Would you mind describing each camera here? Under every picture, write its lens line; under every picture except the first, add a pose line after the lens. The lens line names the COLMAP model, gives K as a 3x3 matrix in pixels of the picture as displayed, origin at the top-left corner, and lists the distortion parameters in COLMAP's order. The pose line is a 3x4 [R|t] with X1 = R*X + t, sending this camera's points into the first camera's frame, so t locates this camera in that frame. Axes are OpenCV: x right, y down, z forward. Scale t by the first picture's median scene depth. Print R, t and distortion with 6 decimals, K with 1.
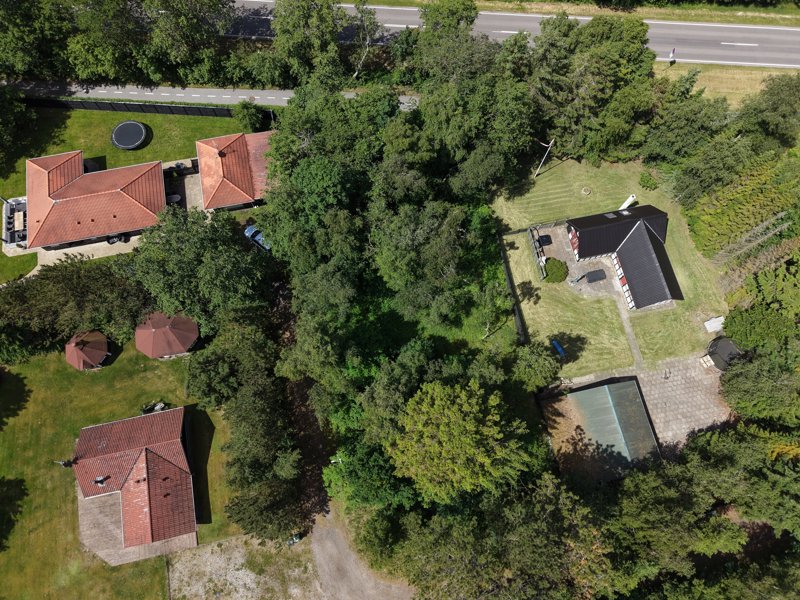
lens RADIAL K [[536.1, 0, 400.0], [0, 536.1, 300.0], [0, 0, 1]] dist [0.036769, -0.036835]
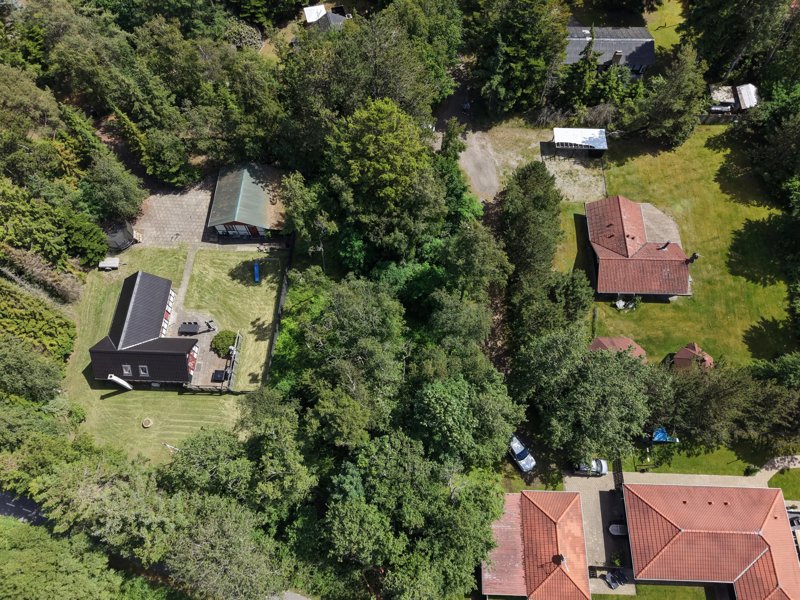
lens RADIAL K [[536.1, 0, 400.0], [0, 536.1, 300.0], [0, 0, 1]] dist [0.036769, -0.036835]
pose [[-0.970503, -0.223935, 0.089311, -0.096794], [0.226895, -0.723158, 0.652350, -0.586010], [-0.081498, 0.653372, 0.752637, 0.185189]]
